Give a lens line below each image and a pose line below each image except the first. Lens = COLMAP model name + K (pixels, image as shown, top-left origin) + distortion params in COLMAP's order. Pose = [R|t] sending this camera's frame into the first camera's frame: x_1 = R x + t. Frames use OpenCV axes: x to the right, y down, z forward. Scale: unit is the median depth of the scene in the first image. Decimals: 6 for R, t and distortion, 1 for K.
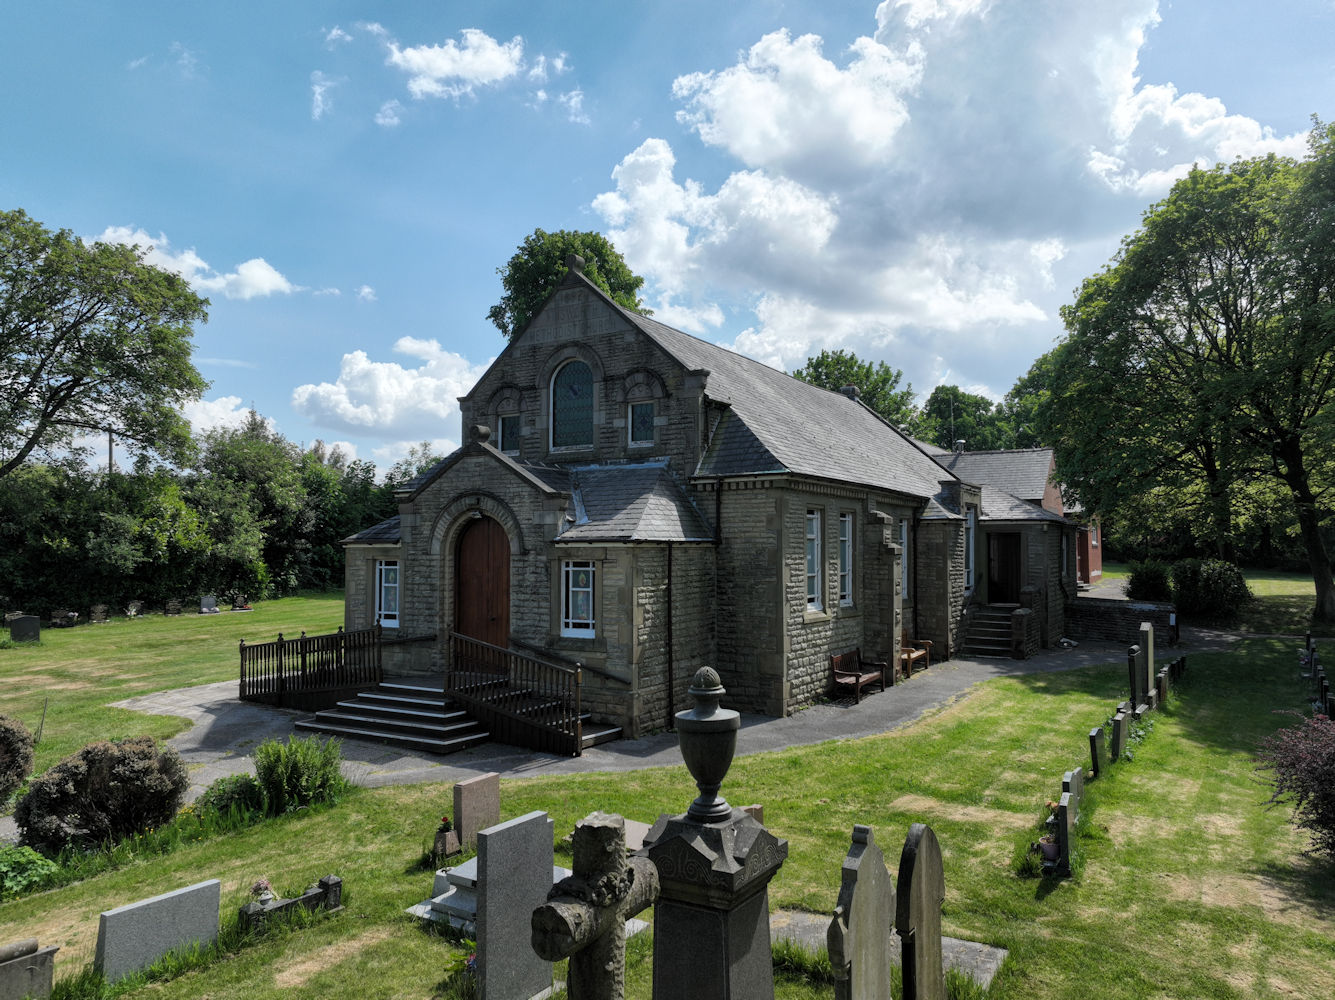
lens RADIAL K [[937.0, 0, 672.9], [0, 937.0, 498.4], [0, 0, 1]] dist [0.003044, 0.010202]
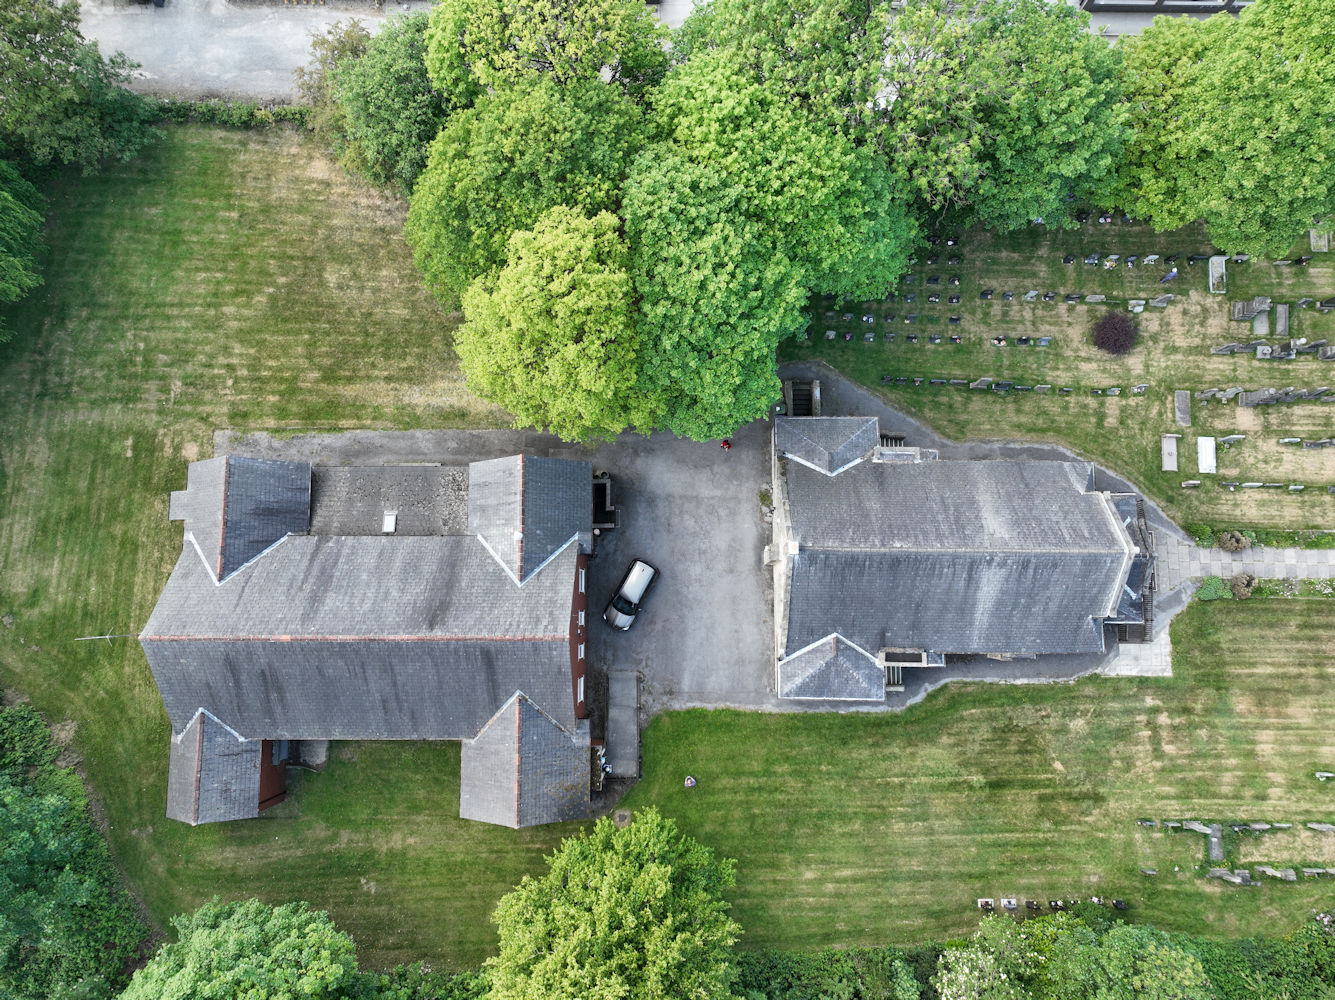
lens RADIAL K [[937.0, 0, 672.9], [0, 937.0, 498.4], [0, 0, 1]] dist [0.003044, 0.010202]
pose [[-0.510372, -0.852622, 0.112051, 0.329019], [-0.040173, 0.153796, 0.987286, -2.561420], [-0.859015, 0.499382, -0.112745, 2.241925]]
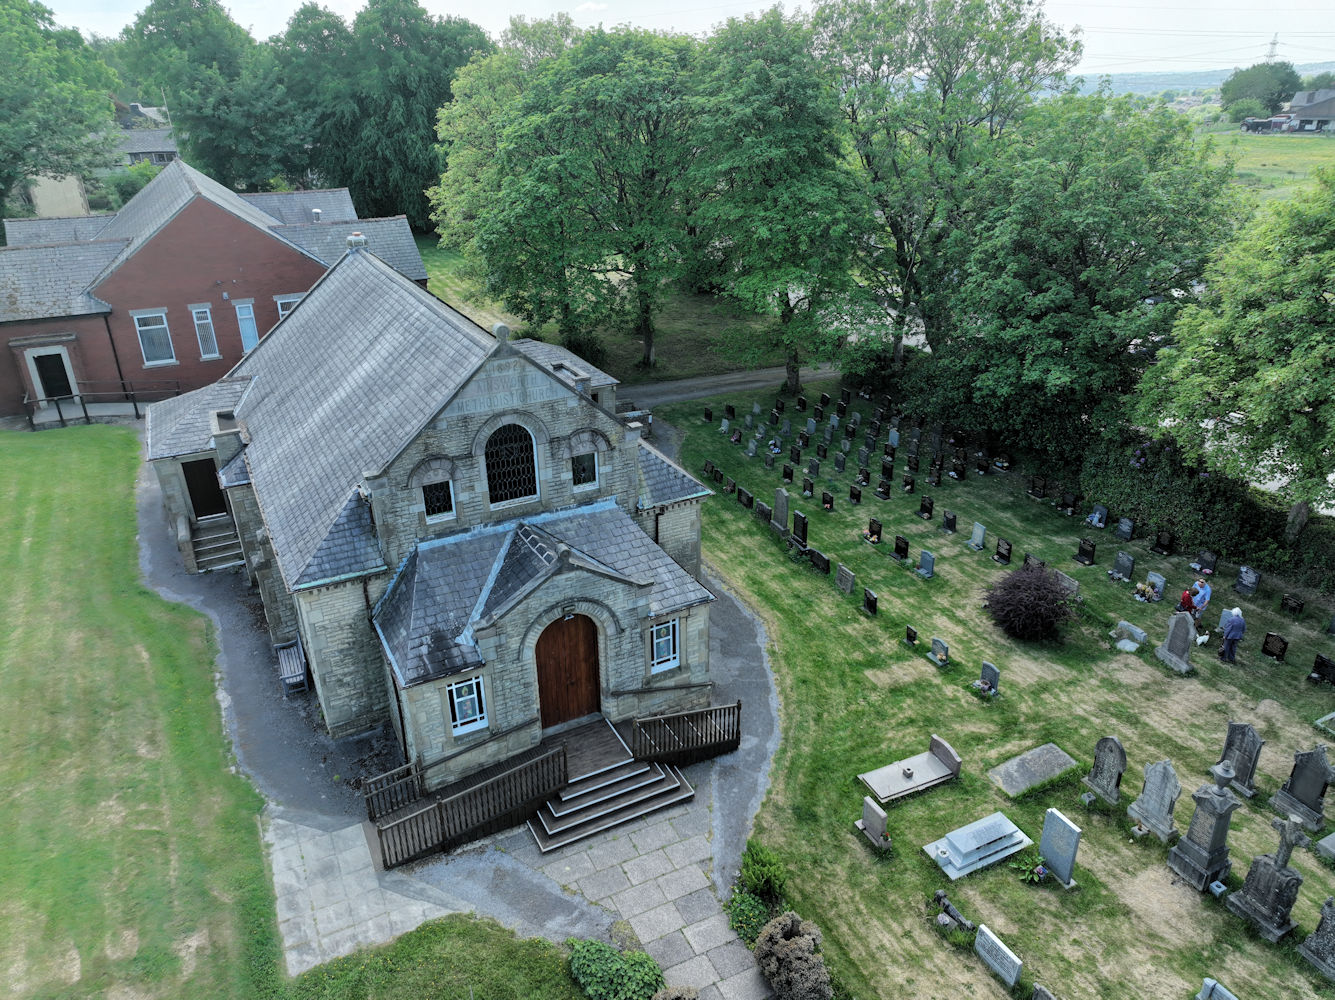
lens RADIAL K [[937.0, 0, 672.9], [0, 937.0, 498.4], [0, 0, 1]] dist [0.003044, 0.010202]
pose [[0.519098, -0.355672, 0.777196, -0.881315], [-0.039778, 0.898267, 0.437647, -0.556775], [-0.853788, -0.258097, 0.452141, 0.362741]]
